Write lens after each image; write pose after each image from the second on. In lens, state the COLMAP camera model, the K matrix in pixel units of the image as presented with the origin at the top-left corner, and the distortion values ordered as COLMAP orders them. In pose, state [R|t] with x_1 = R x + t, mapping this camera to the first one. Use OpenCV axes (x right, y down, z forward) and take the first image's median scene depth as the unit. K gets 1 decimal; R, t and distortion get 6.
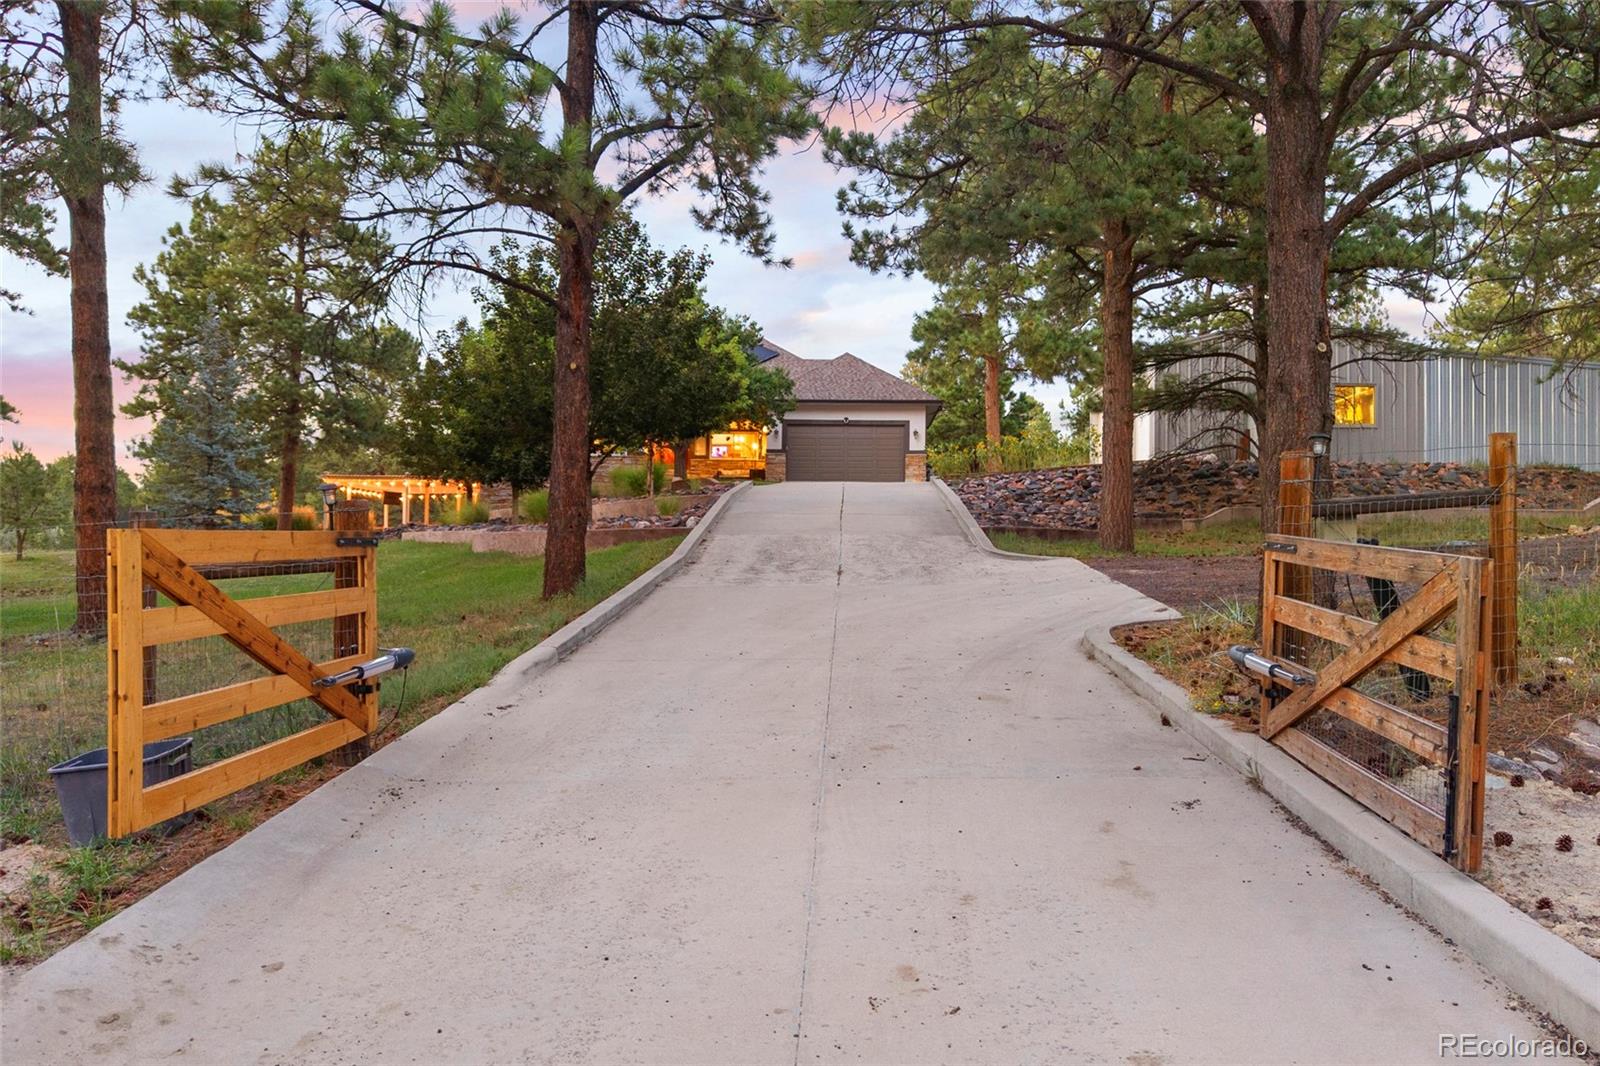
lens RADIAL K [[1075.3, 0, 800.0], [0, 1075.3, 533.0], [0, 0, 1]] dist [0.001473, -0.008308]
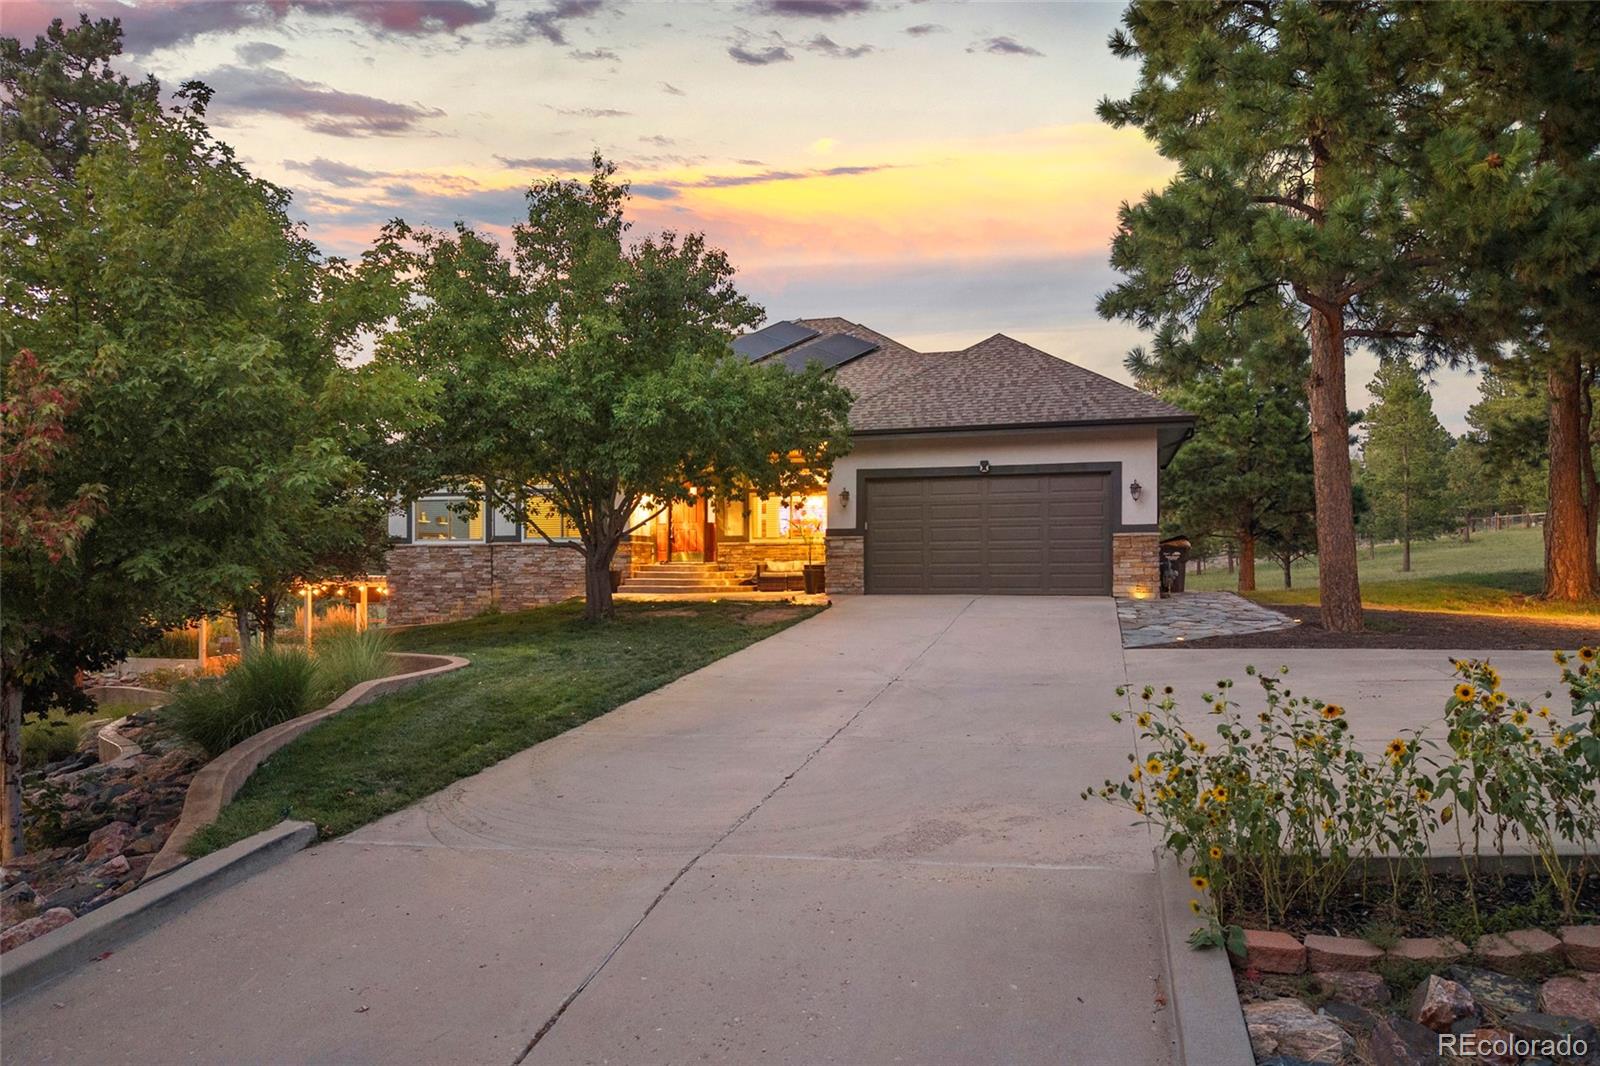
lens RADIAL K [[1075.3, 0, 800.0], [0, 1075.3, 533.0], [0, 0, 1]] dist [0.001473, -0.008308]
pose [[0.977236, -0.027744, -0.210336, 0.062679], [0.023259, 0.999447, -0.023764, -0.065488], [0.210879, 0.018331, 0.977340, 0.511947]]
